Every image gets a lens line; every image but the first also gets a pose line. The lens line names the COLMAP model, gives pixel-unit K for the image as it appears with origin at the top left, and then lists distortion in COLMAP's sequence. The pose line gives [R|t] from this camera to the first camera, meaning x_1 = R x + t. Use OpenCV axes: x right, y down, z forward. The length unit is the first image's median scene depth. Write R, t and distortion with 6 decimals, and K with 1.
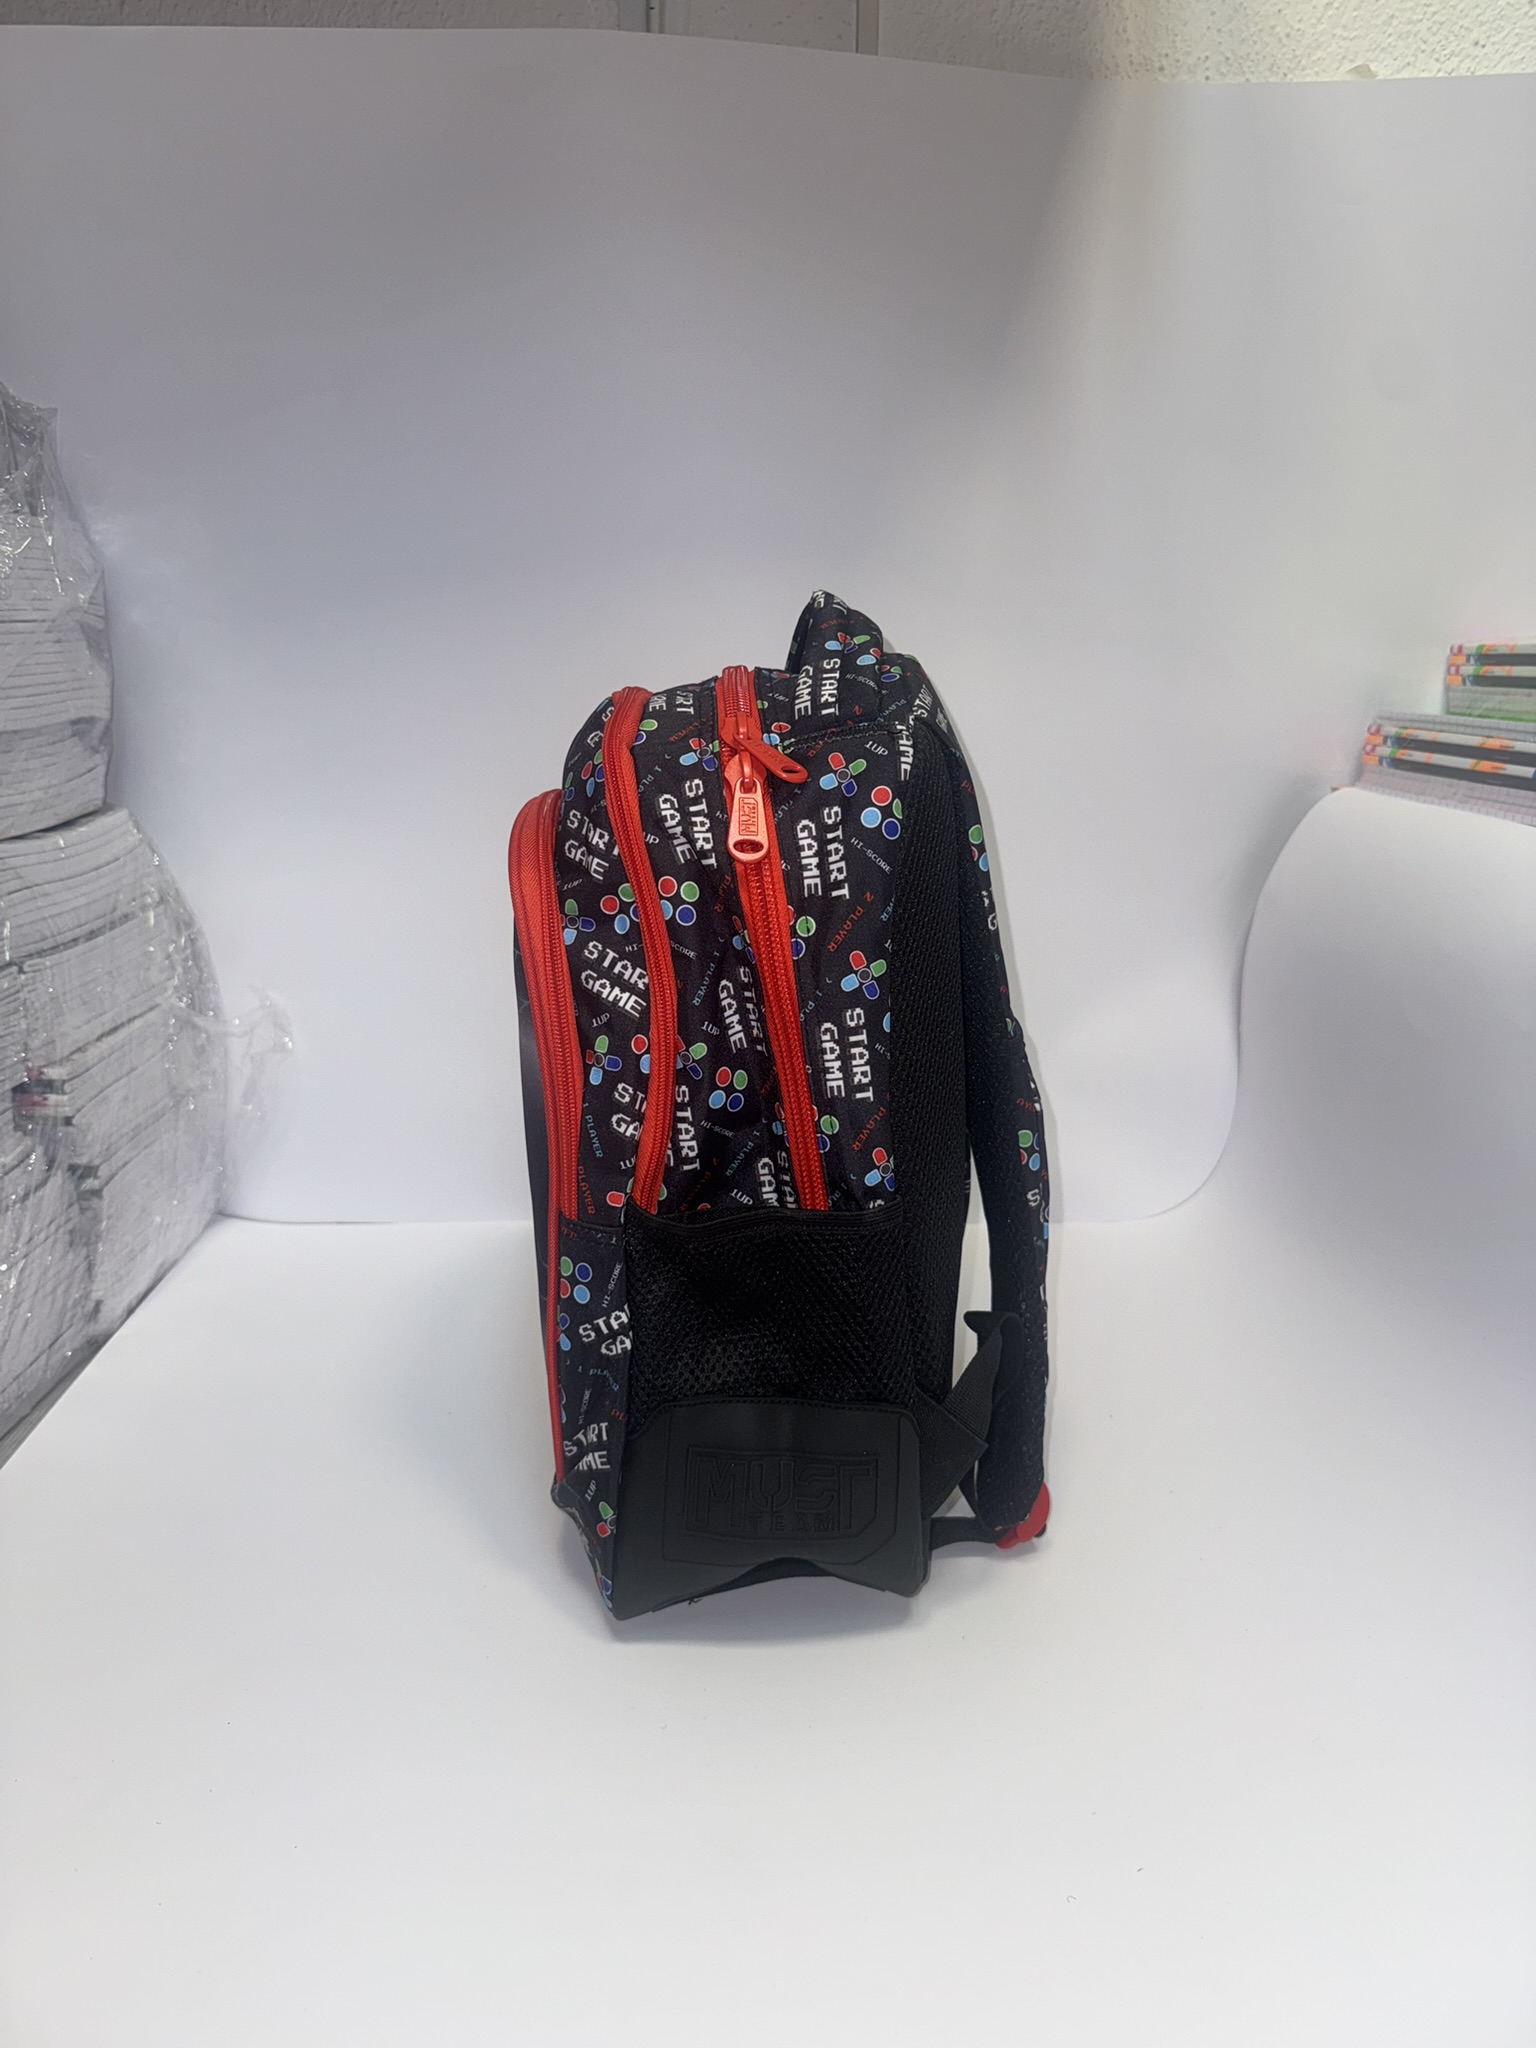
lens RADIAL K [[1476.3, 0, 776.6], [0, 1476.3, 1022.3], [0, 0, 1]] dist [-0.040856, 0.013317]
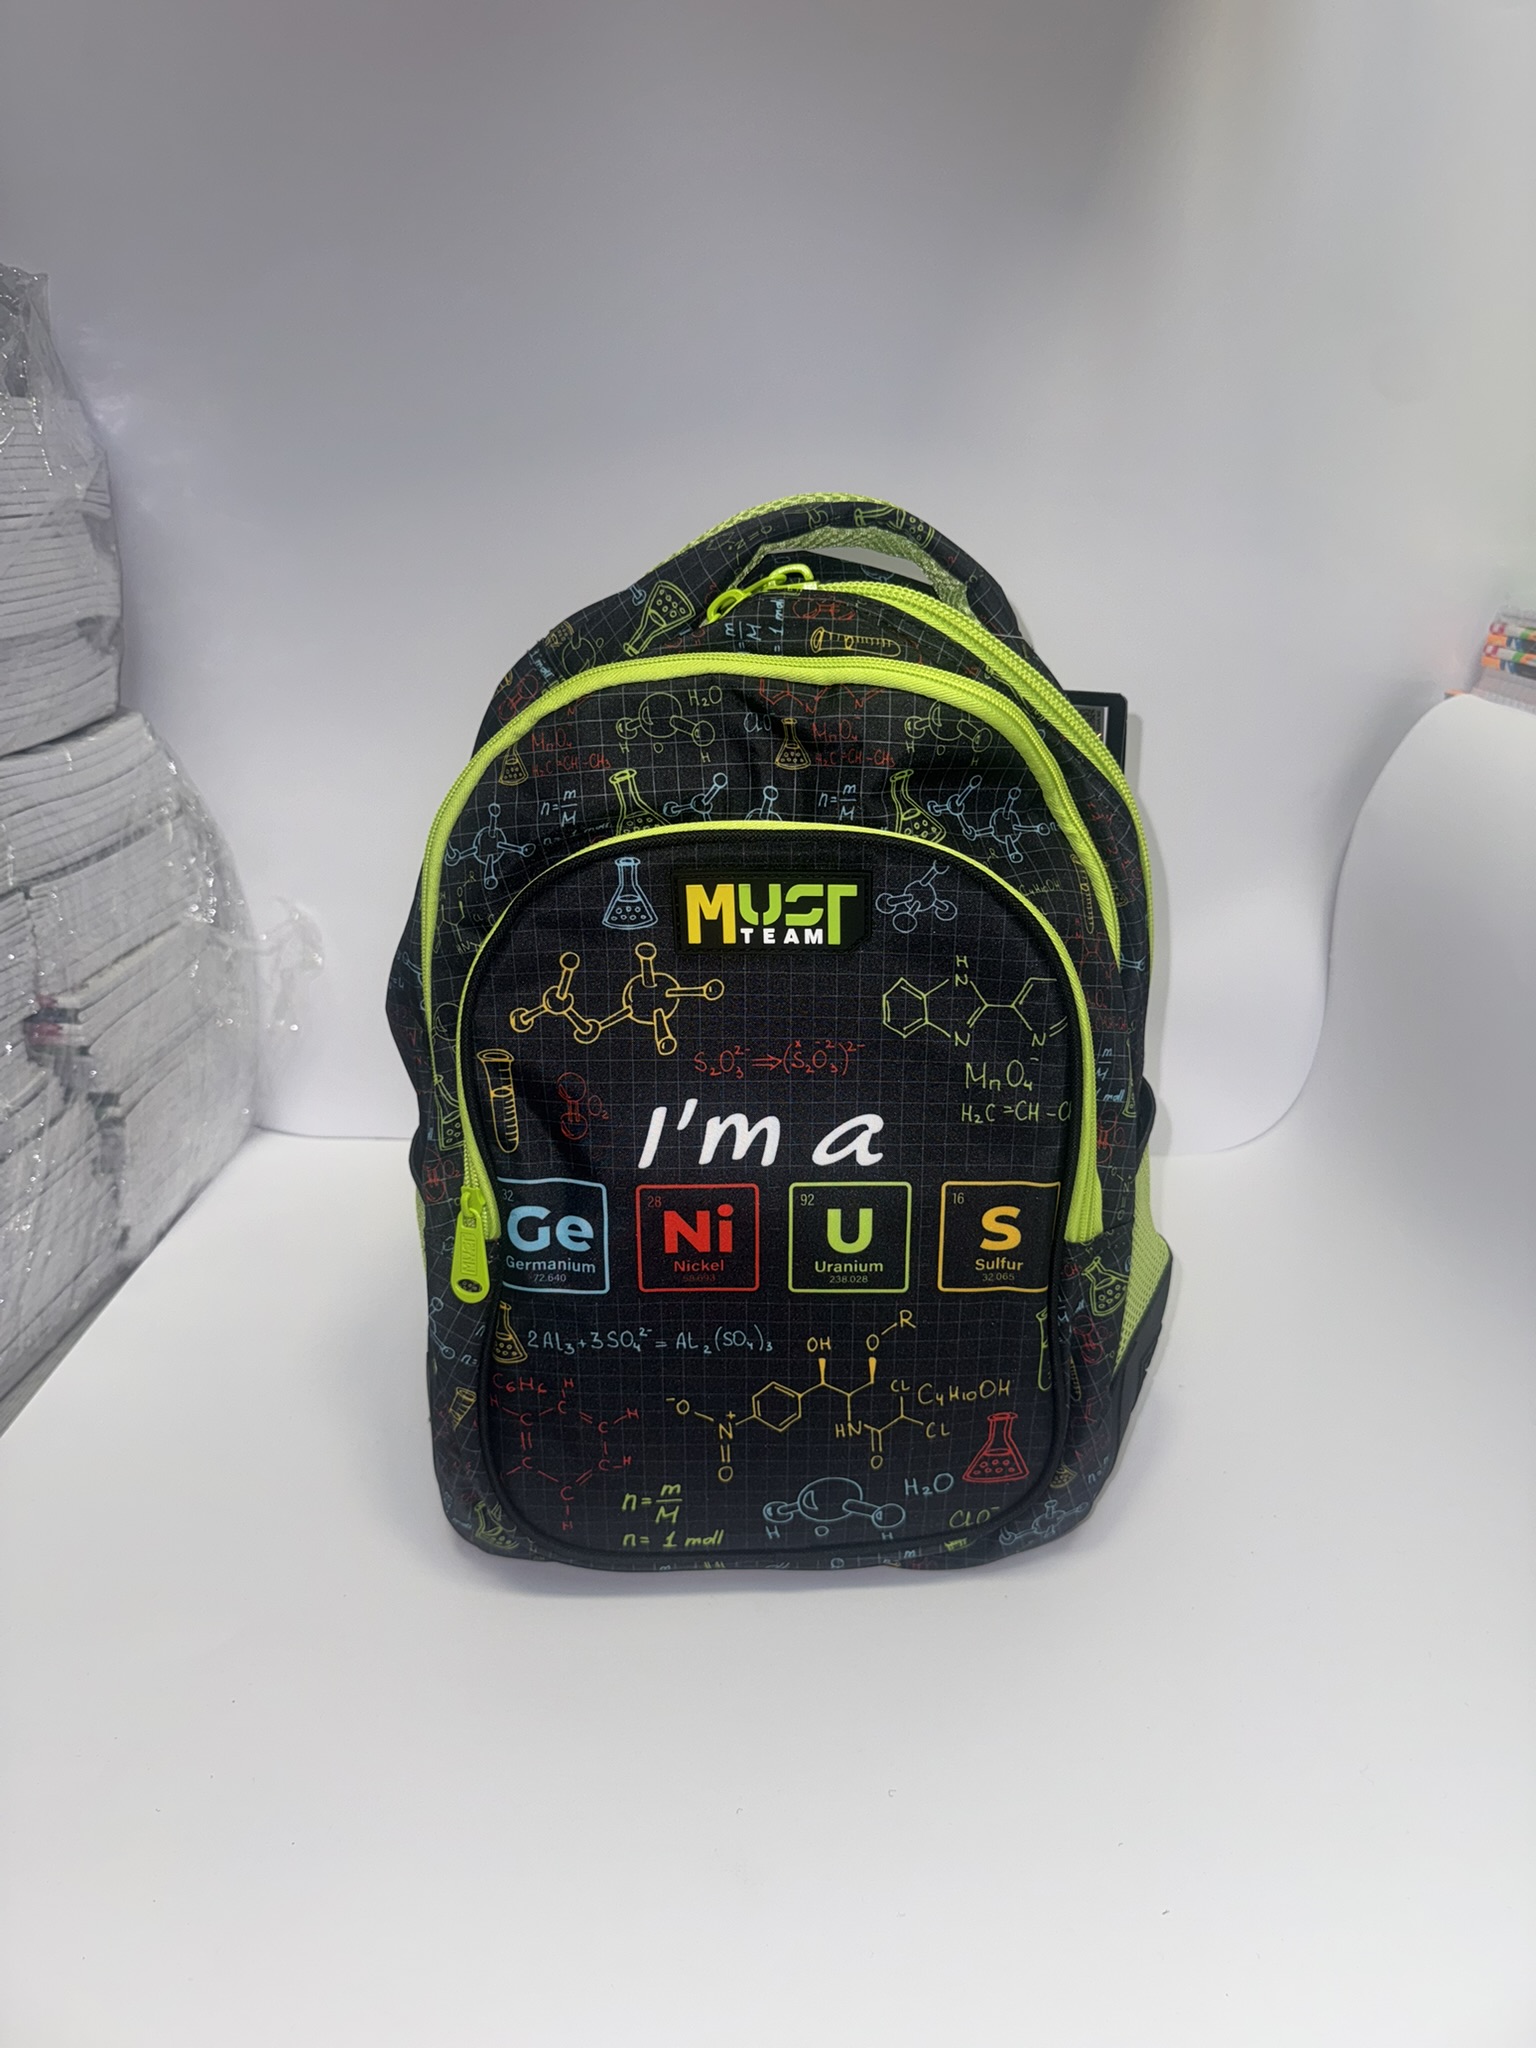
lens RADIAL K [[1476.3, 0, 780.5], [0, 1476.3, 1033.4], [0, 0, 1]] dist [-0.040856, 0.013317]
pose [[0.998214, 0.018272, -0.056873, 0.027119], [-0.011698, 0.993430, 0.113841, -0.054410], [0.058580, -0.112973, 0.991870, 0.064606]]
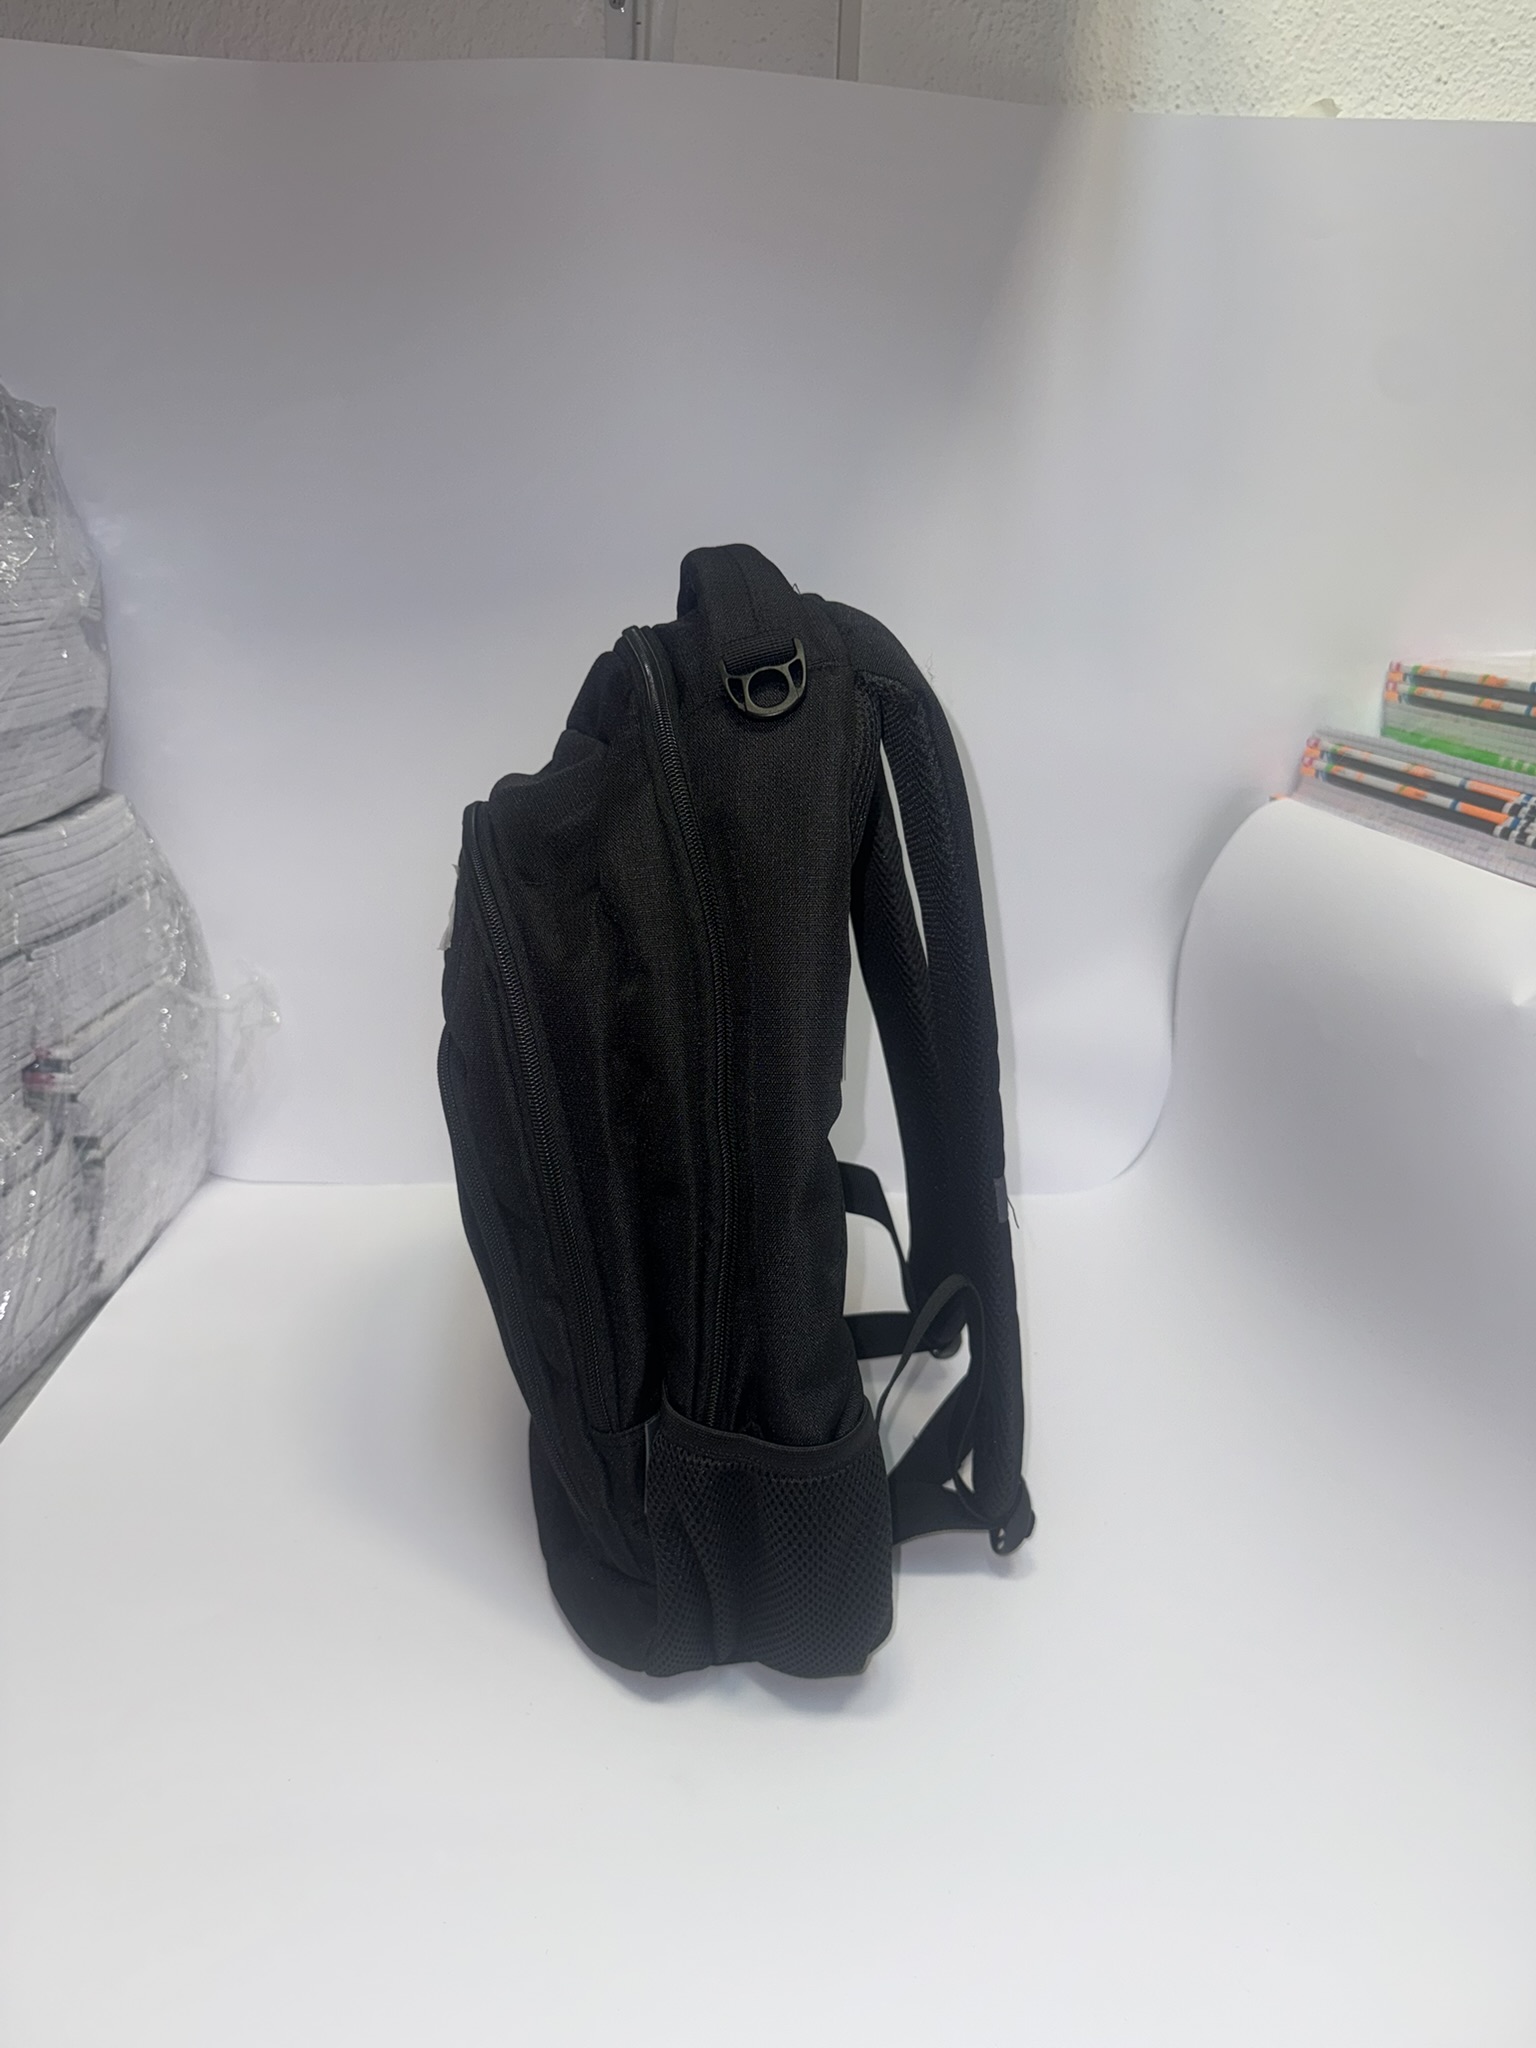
lens RADIAL K [[1476.3, 0, 763.9], [0, 1476.3, 1029.1], [0, 0, 1]] dist [-0.040856, 0.013317]
pose [[0.999645, 0.021822, 0.015275, 0.002257], [-0.022736, 0.997784, 0.062524, -0.055832], [-0.013877, -0.062849, 0.997927, -0.064739]]
